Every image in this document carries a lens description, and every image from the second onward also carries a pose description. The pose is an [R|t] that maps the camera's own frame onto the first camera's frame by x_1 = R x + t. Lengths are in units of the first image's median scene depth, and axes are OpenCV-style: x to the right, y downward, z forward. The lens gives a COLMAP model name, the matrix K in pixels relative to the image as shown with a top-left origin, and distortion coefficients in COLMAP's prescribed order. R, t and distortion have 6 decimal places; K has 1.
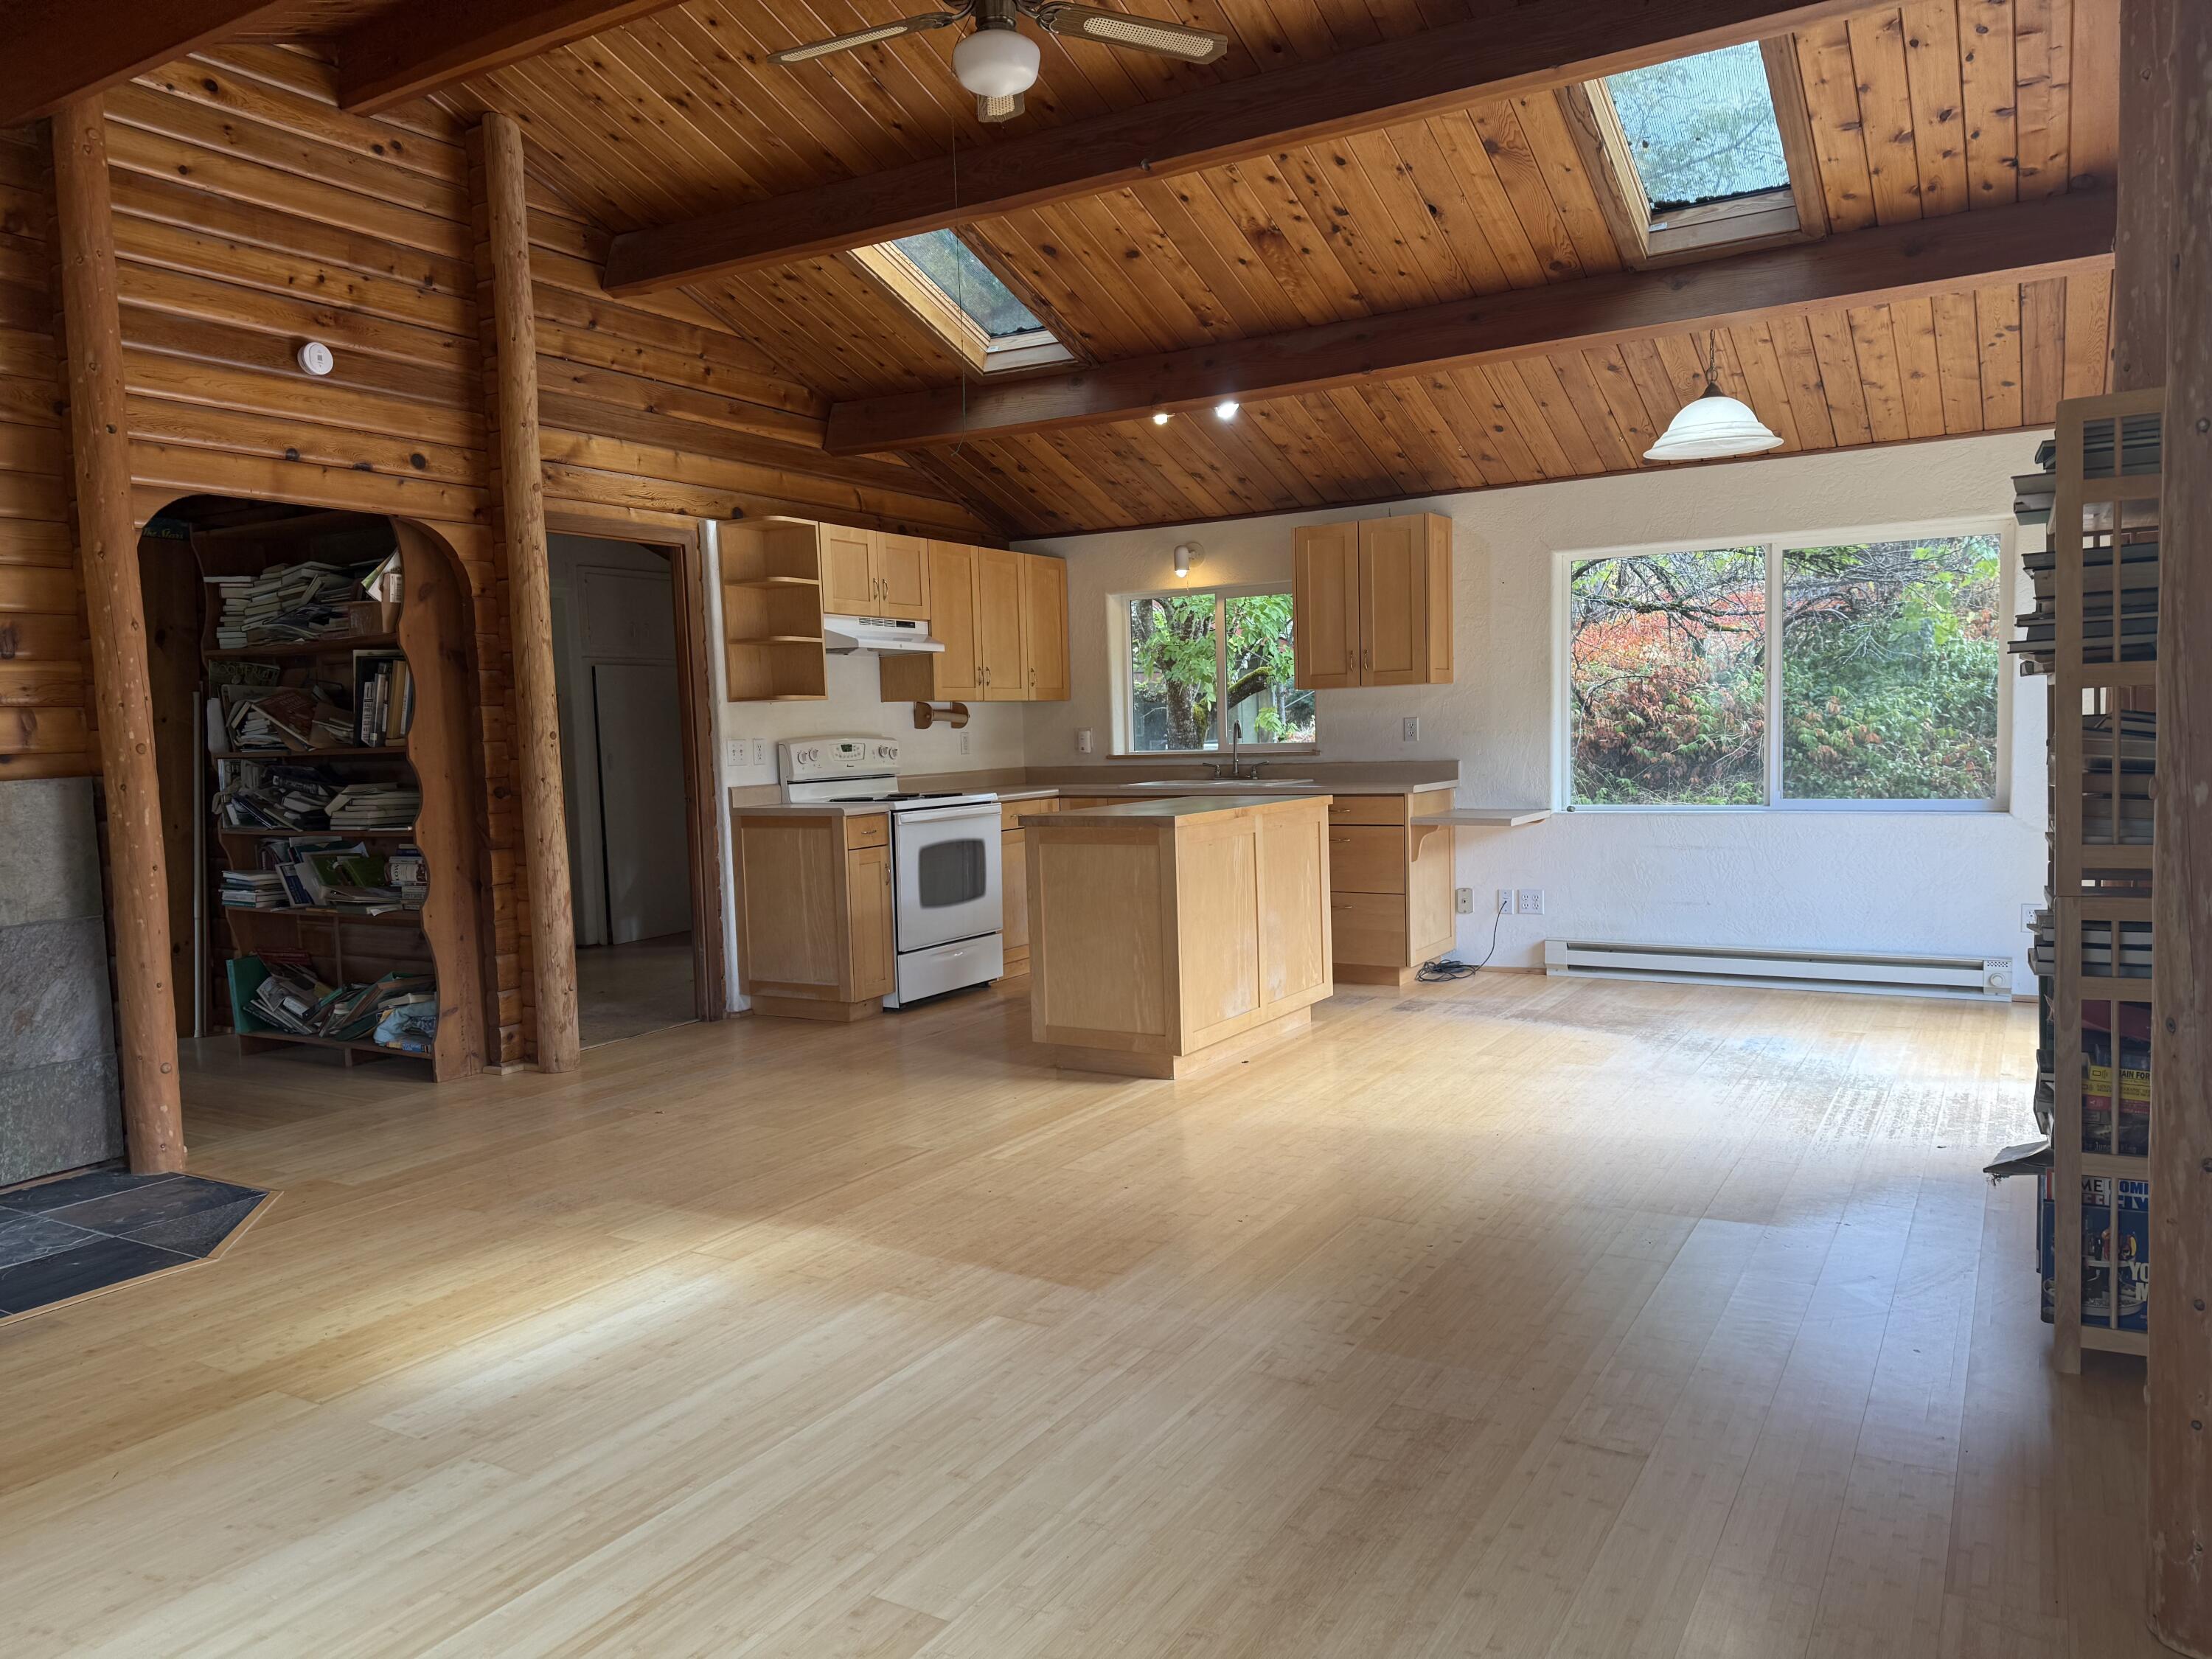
lens RADIAL K [[1542.4, 0, 1100.5], [0, 1542.4, 847.3], [0, 0, 1]] dist [0.085669, -0.101317]
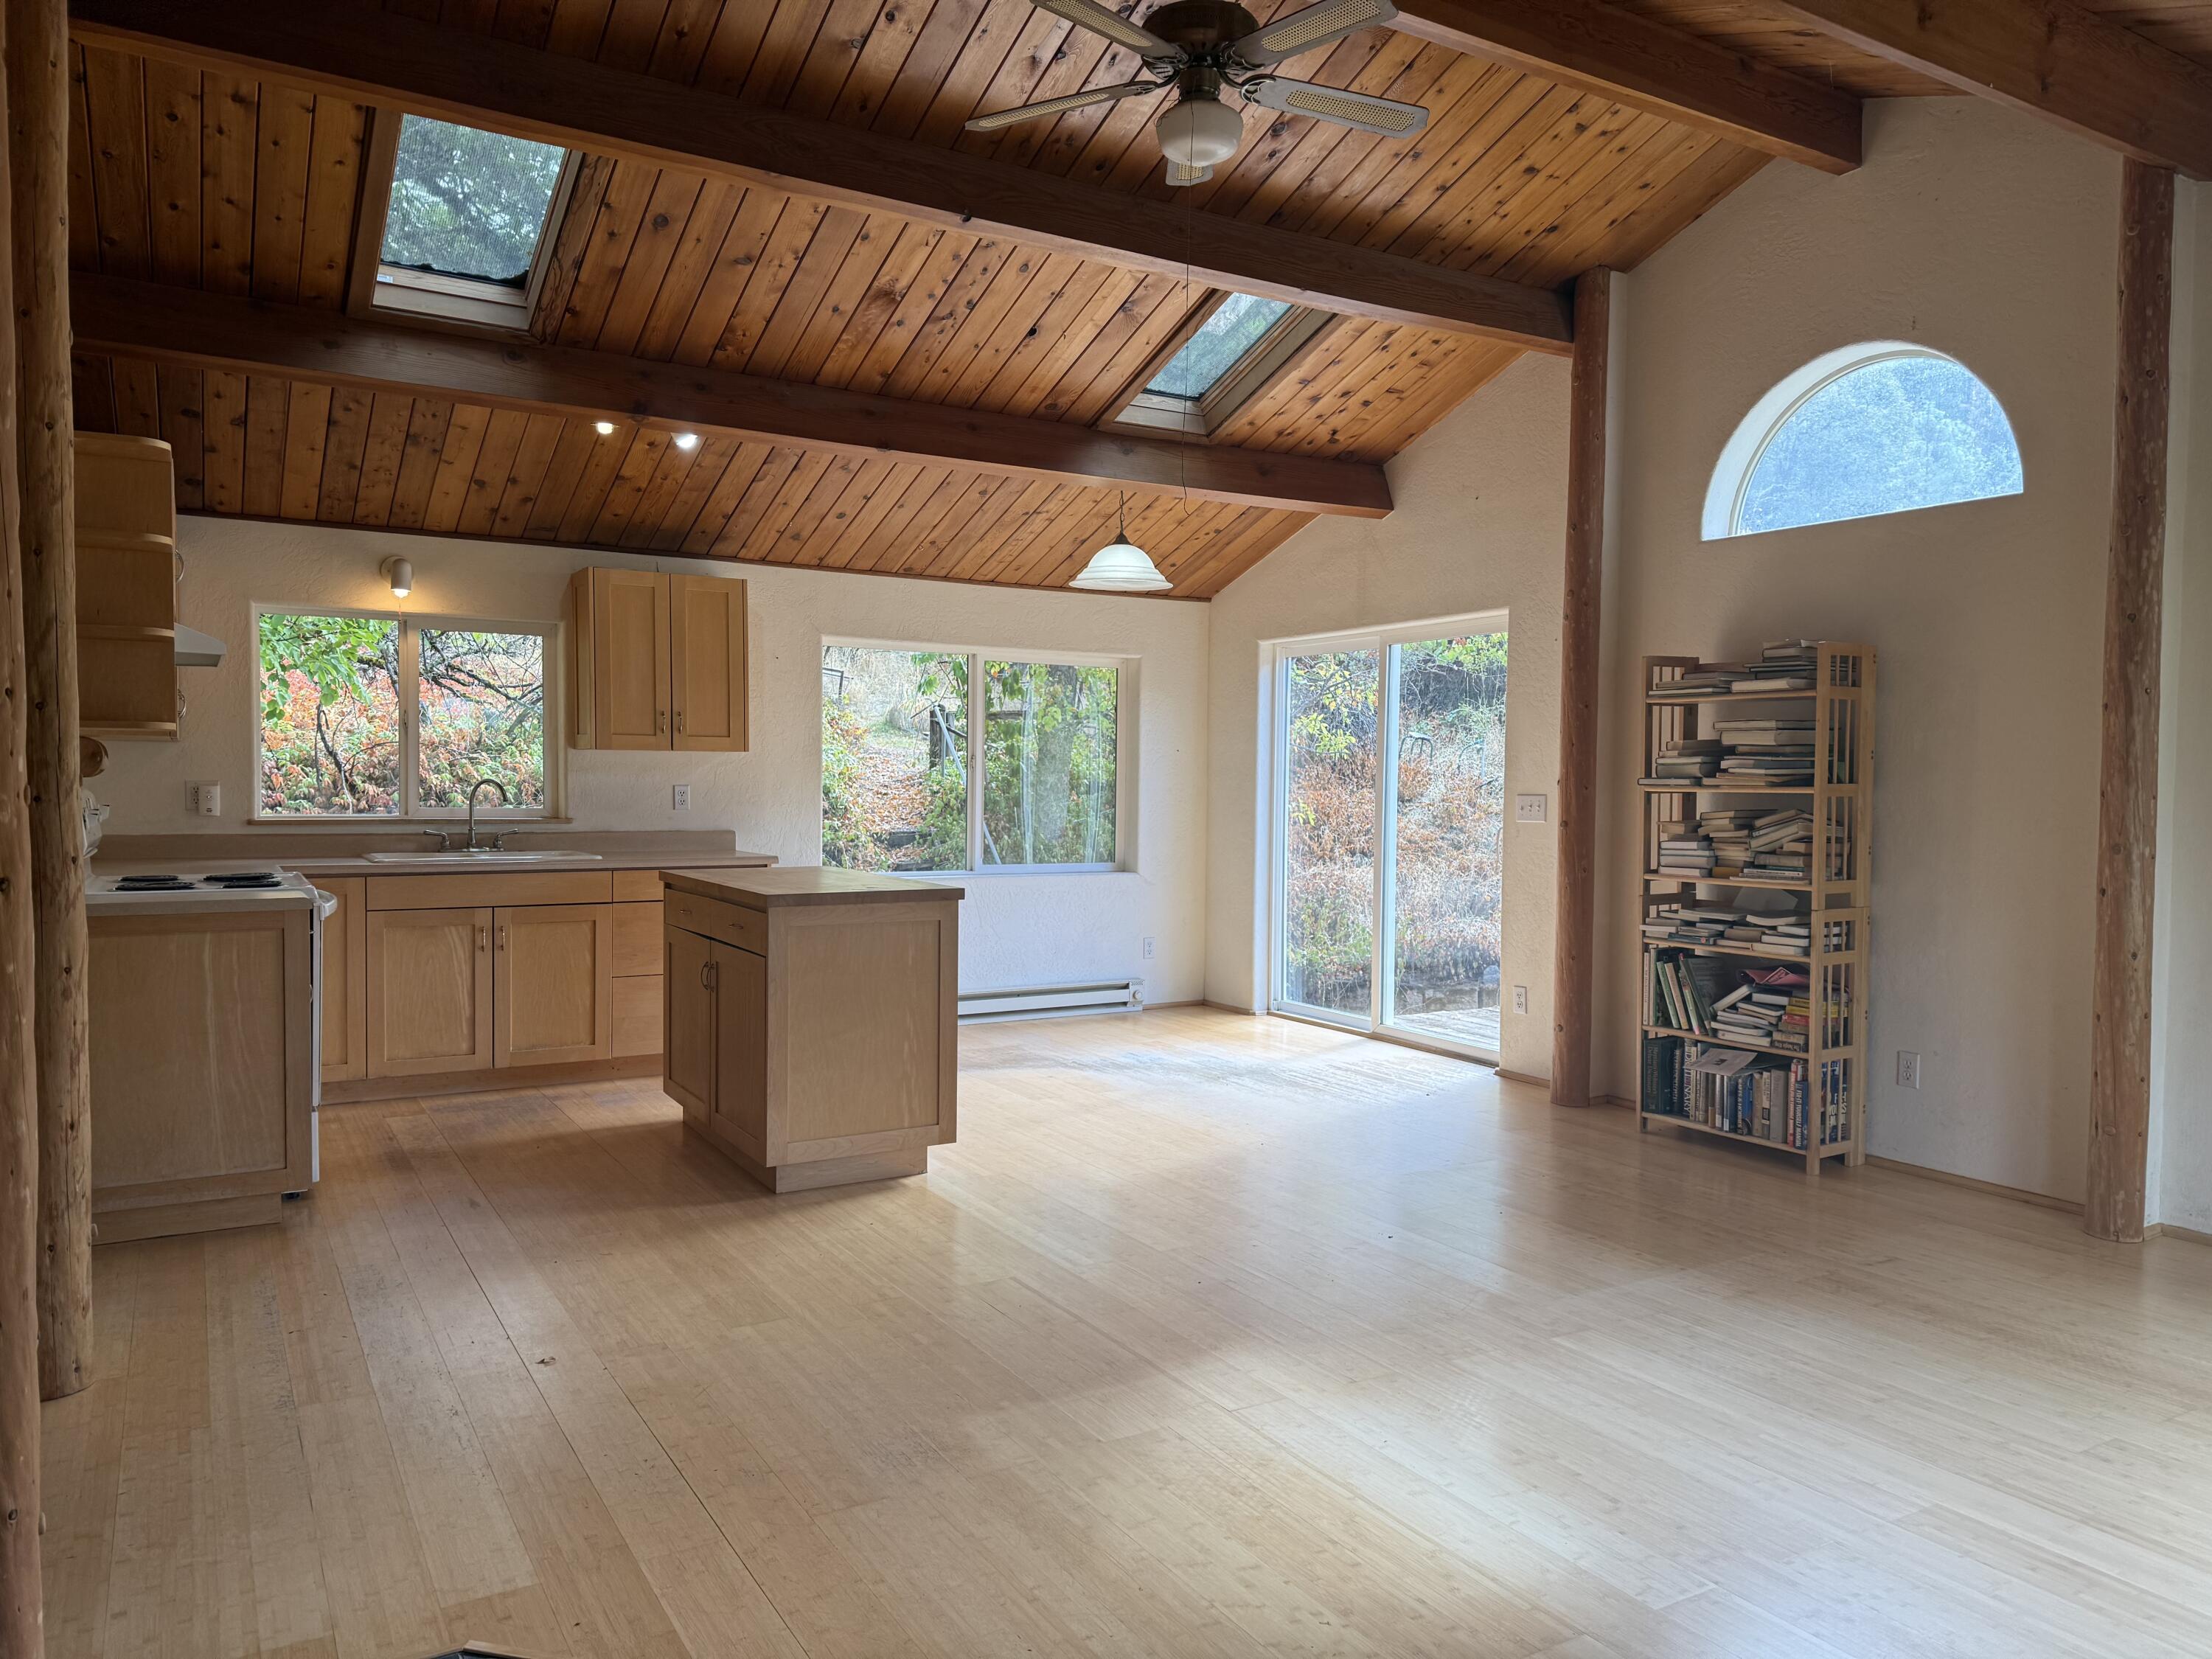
lens RADIAL K [[1542.4, 0, 1121.5], [0, 1542.4, 840.8], [0, 0, 1]] dist [0.085669, -0.101317]
pose [[0.469149, -0.000943, 0.883119, -0.597793], [0.043118, 0.998831, -0.021840, -0.019903], [-0.882066, 0.048324, 0.468641, 0.368224]]
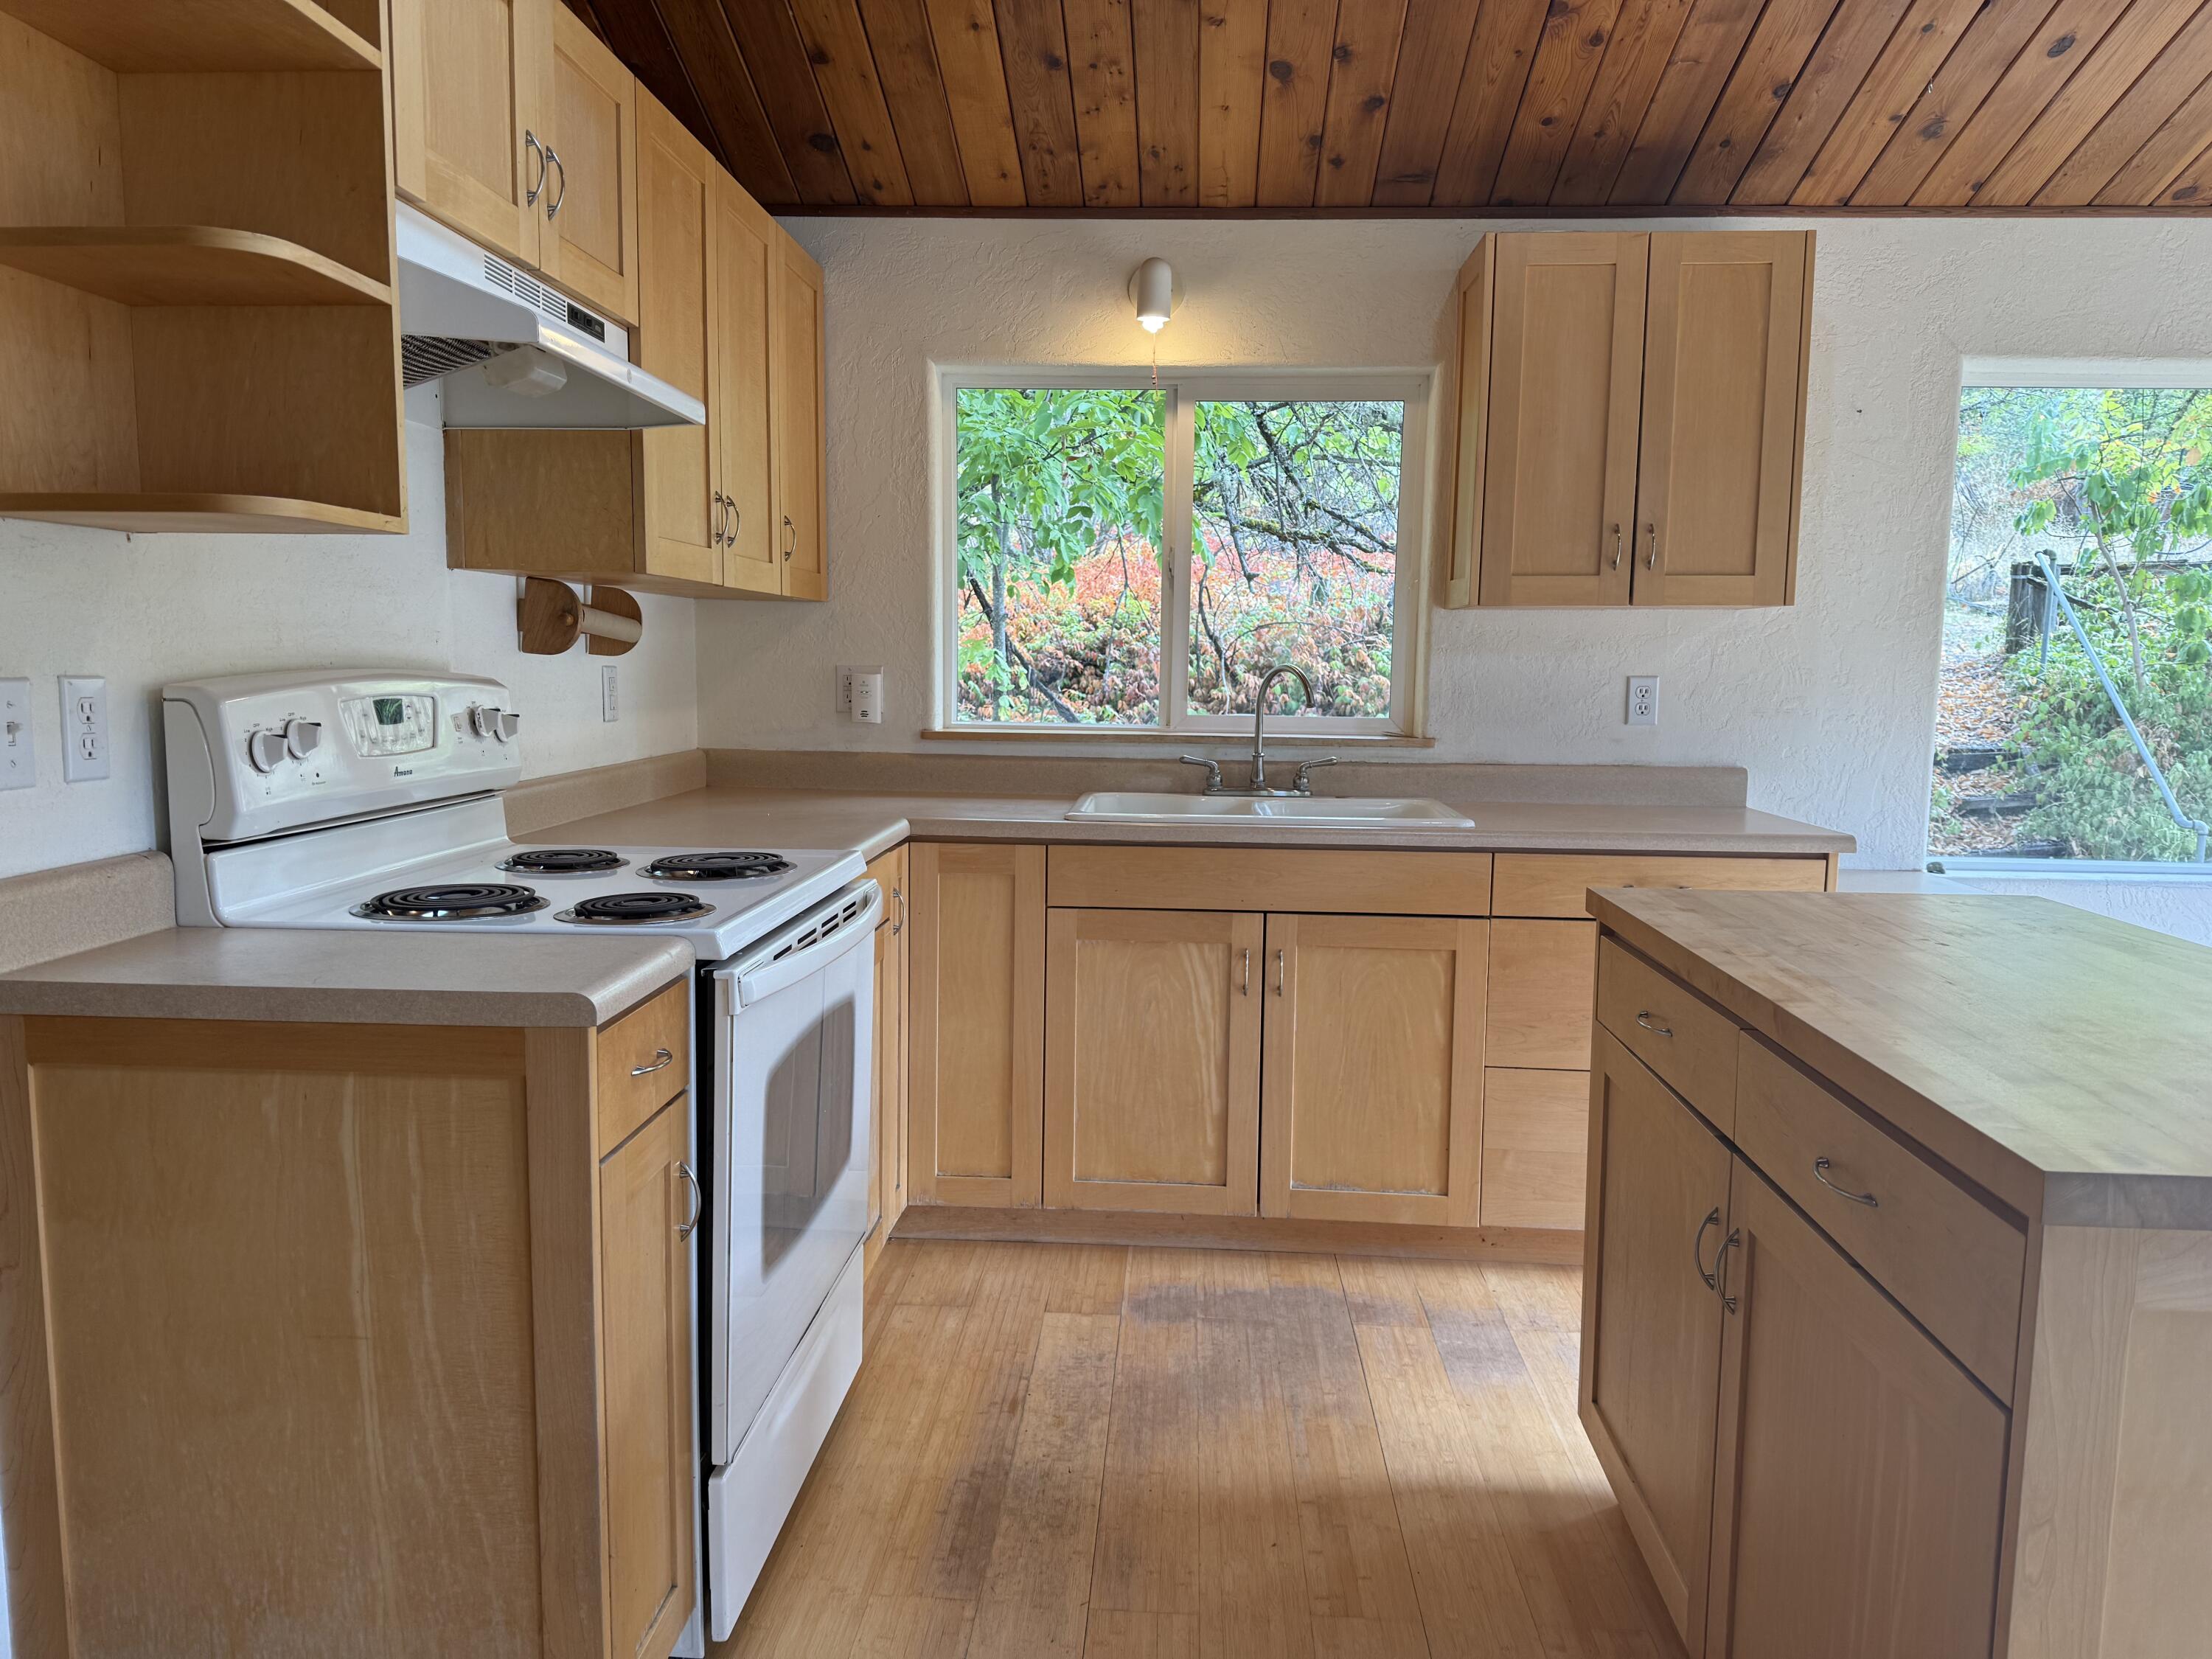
lens RADIAL K [[1542.4, 0, 1099.2], [0, 1542.4, 833.4], [0, 0, 1]] dist [0.085669, -0.101317]
pose [[0.885228, -0.010840, 0.465032, -0.206723], [-0.003903, 0.999520, 0.030728, -0.056681], [-0.465142, -0.029016, 0.884760, 0.751395]]
